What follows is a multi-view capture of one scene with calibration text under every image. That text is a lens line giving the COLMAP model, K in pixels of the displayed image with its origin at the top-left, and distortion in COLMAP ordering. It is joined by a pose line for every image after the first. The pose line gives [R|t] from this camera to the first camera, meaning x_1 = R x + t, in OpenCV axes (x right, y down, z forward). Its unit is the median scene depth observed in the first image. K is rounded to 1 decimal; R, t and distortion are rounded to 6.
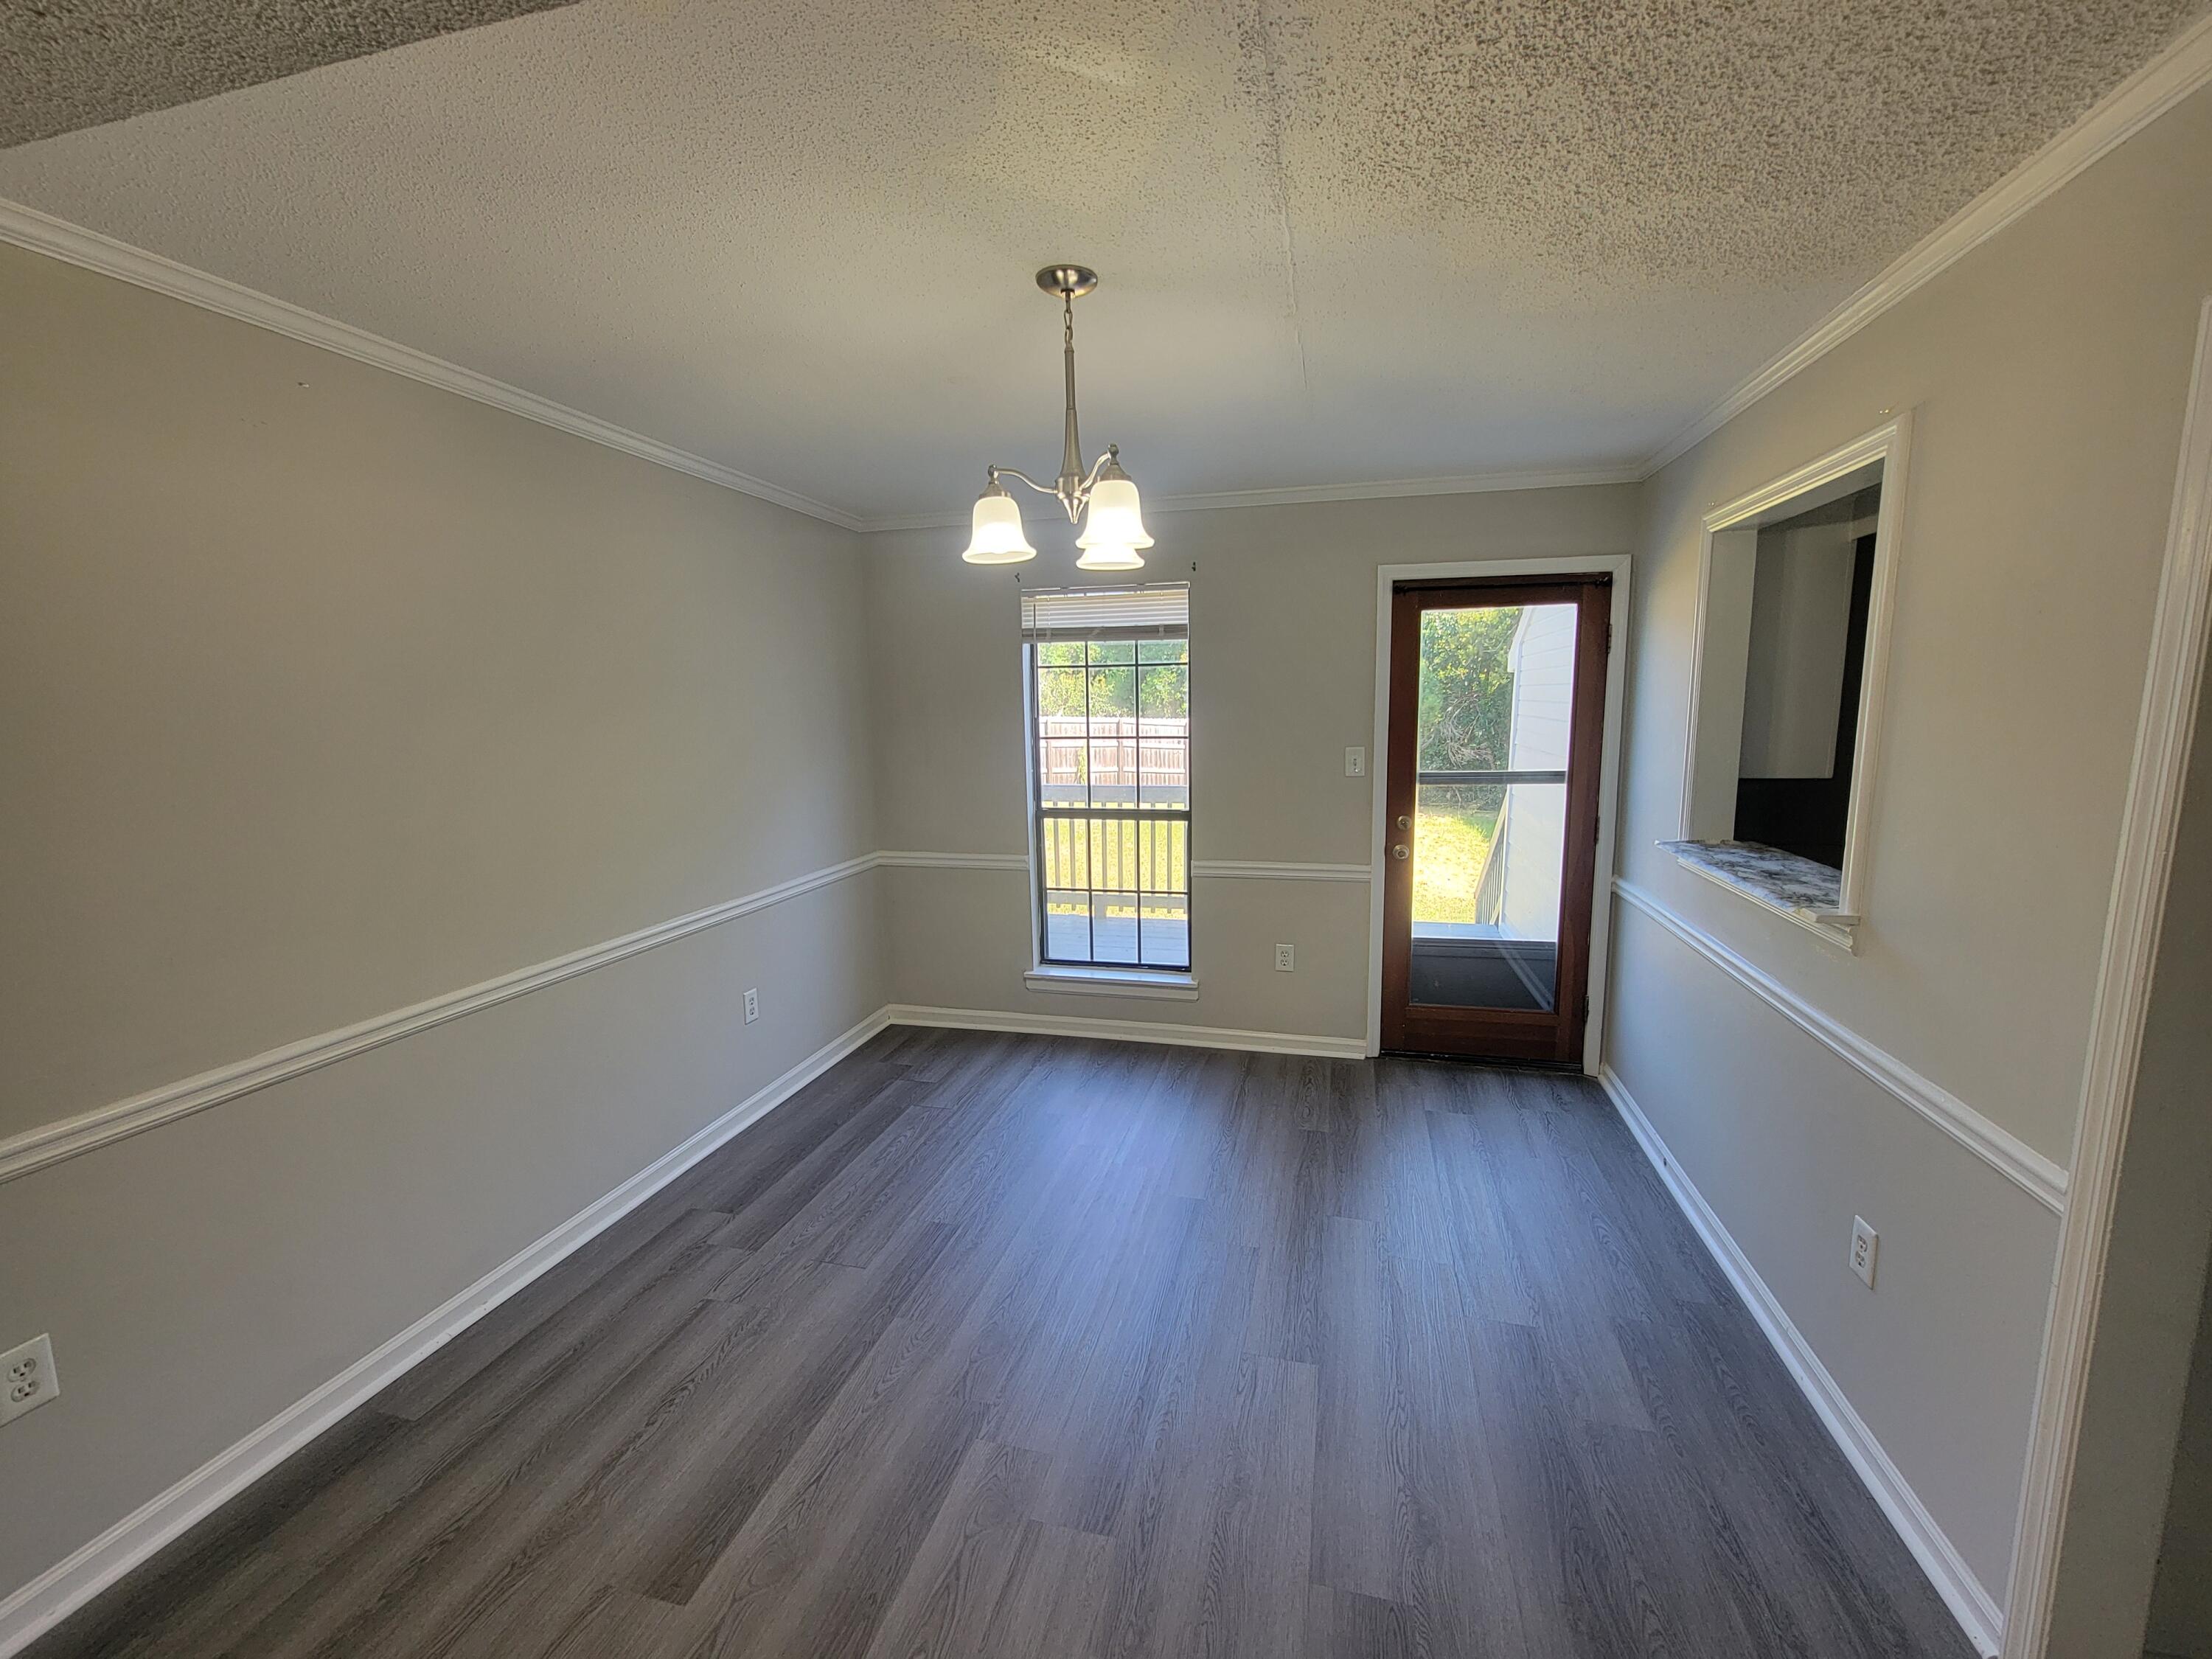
lens RADIAL K [[904.2, 0, 1103.0], [0, 904.2, 841.3], [0, 0, 1]] dist [-0.007780, 0.002155]
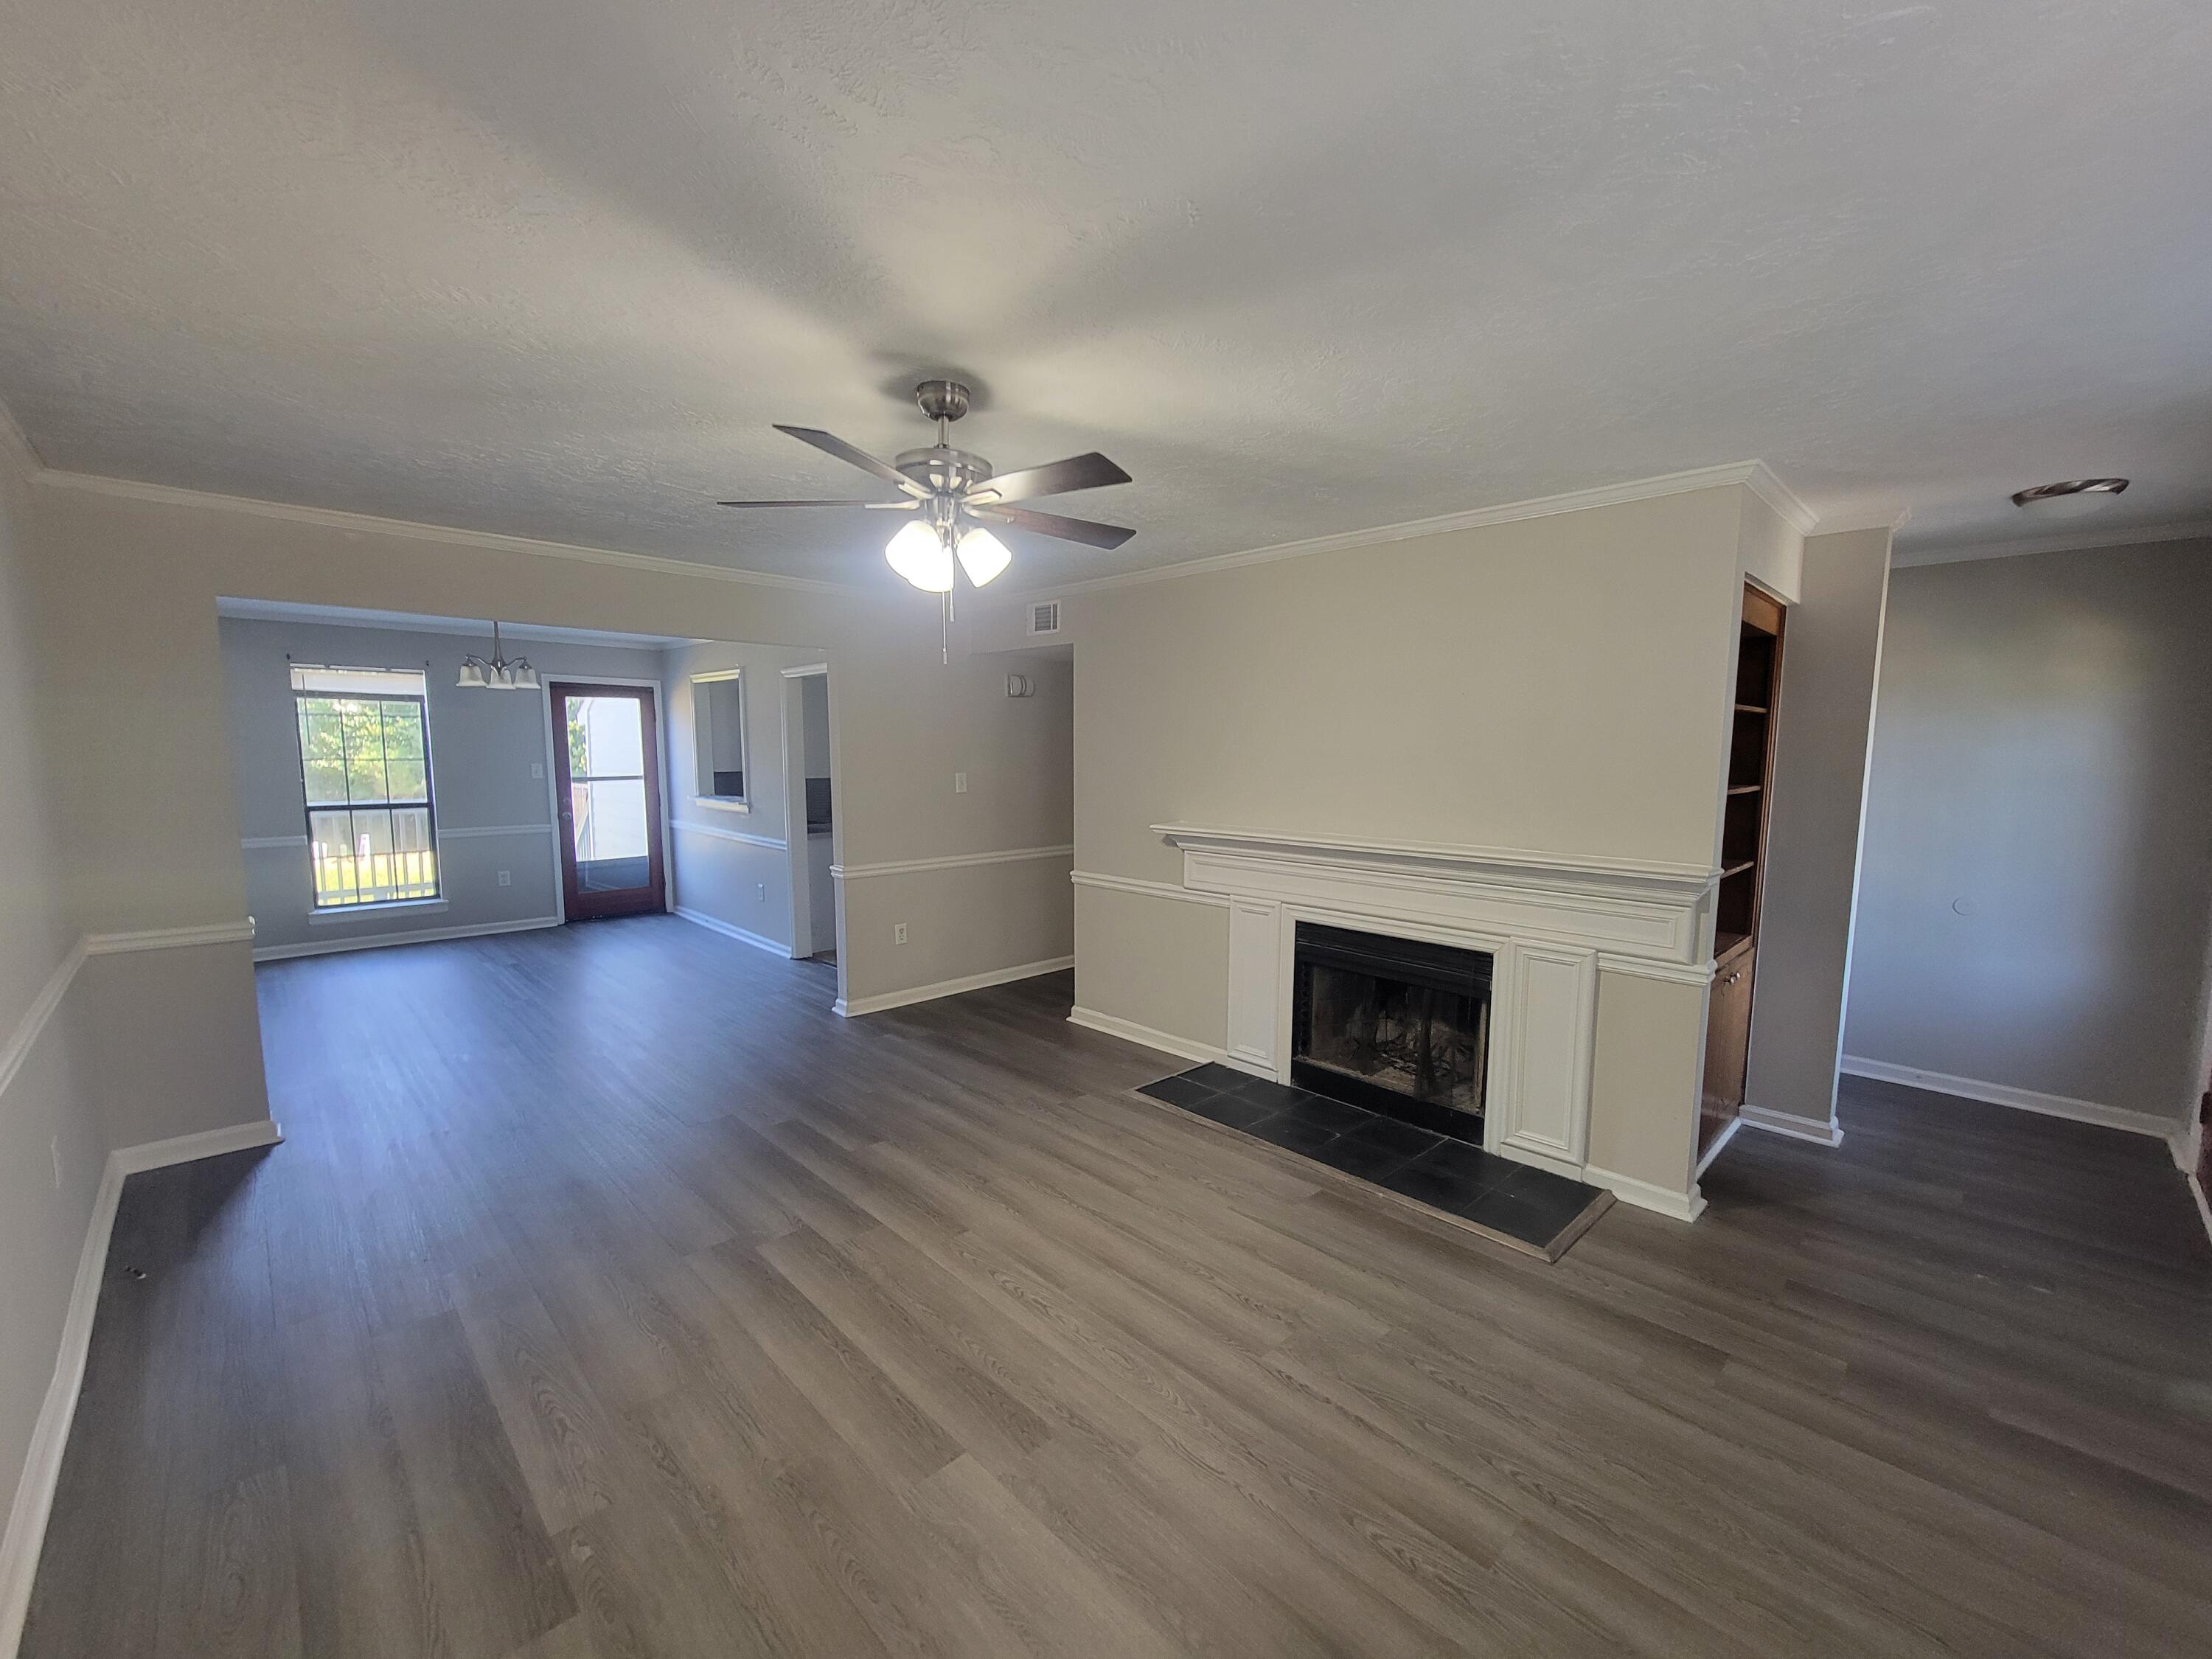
lens RADIAL K [[906.1, 0, 1108.3], [0, 906.1, 856.5], [0, 0, 1]] dist [-0.003458, -0.000005]
pose [[0.524699, -0.085895, 0.846943, -0.731634], [0.117883, 0.992643, 0.027641, 0.183118], [-0.843086, 0.085337, 0.530964, -1.043734]]
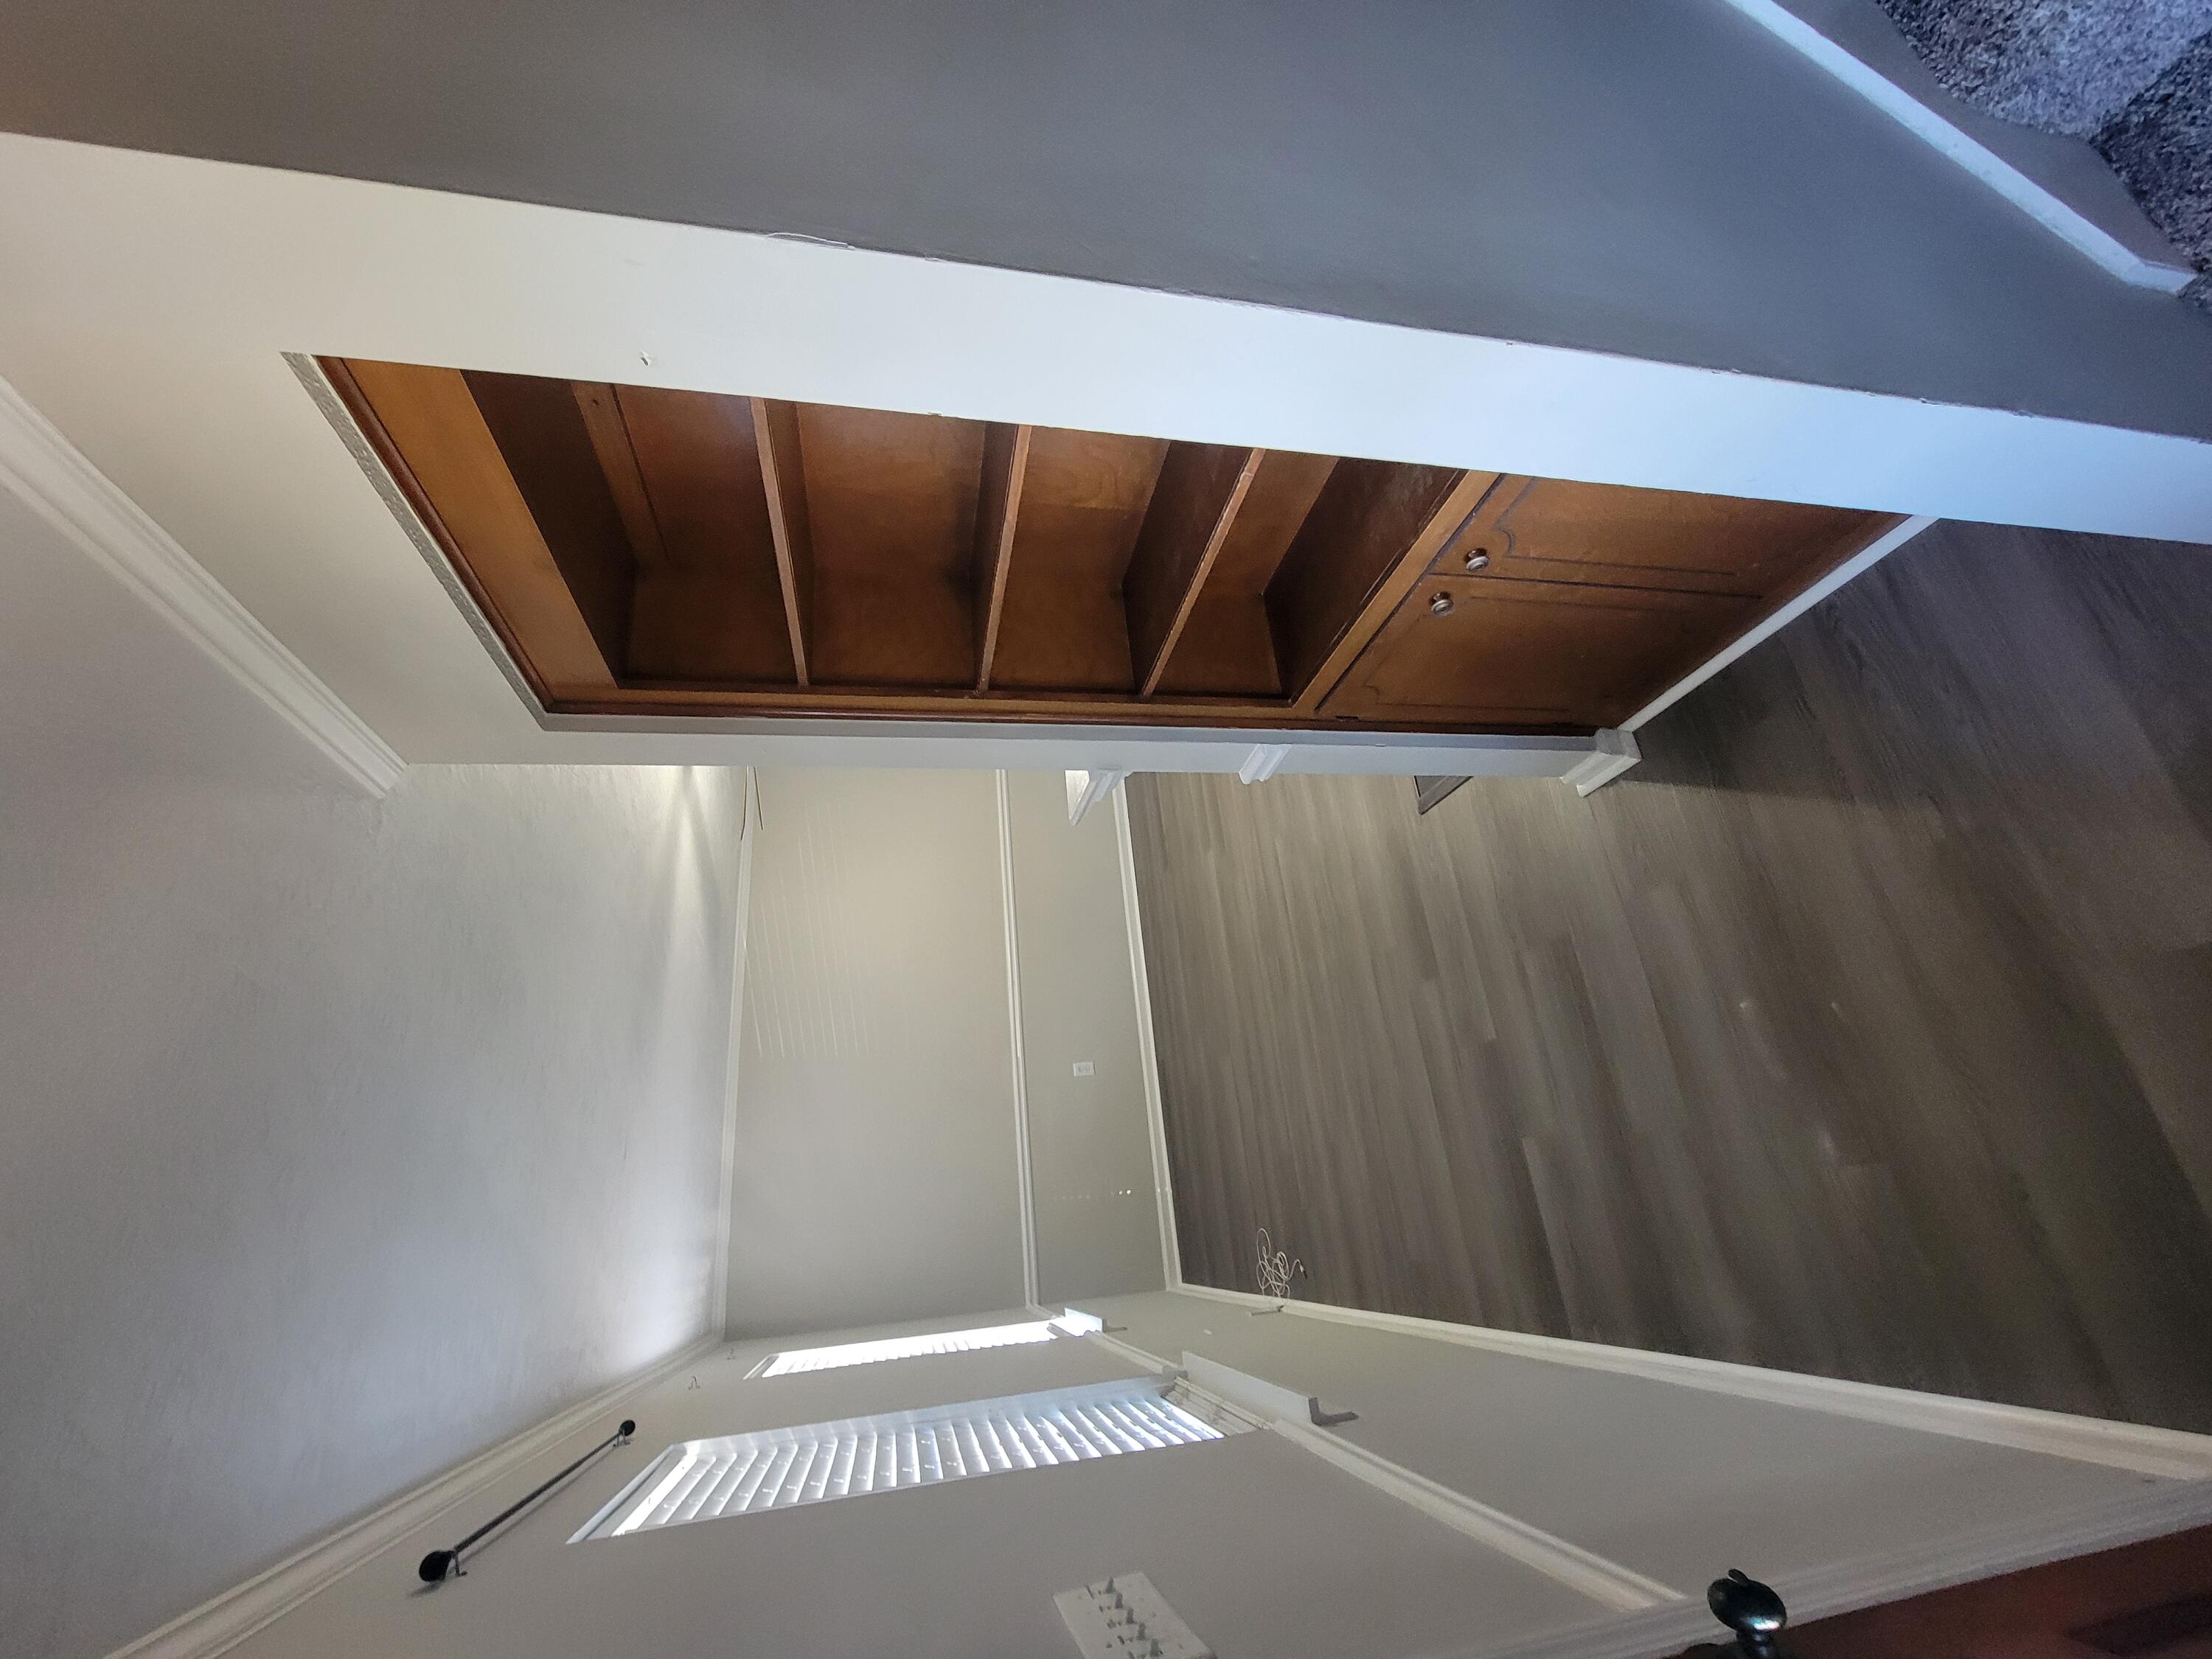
lens RADIAL K [[904.2, 0, 1103.0], [0, 904.2, 841.3], [0, 0, 1]] dist [-0.007780, 0.002155]
pose [[0.190371, -0.609649, -0.769472, 0.511305], [0.981603, 0.129924, 0.139914, 0.222305], [0.014674, -0.781951, 0.623167, -1.399433]]
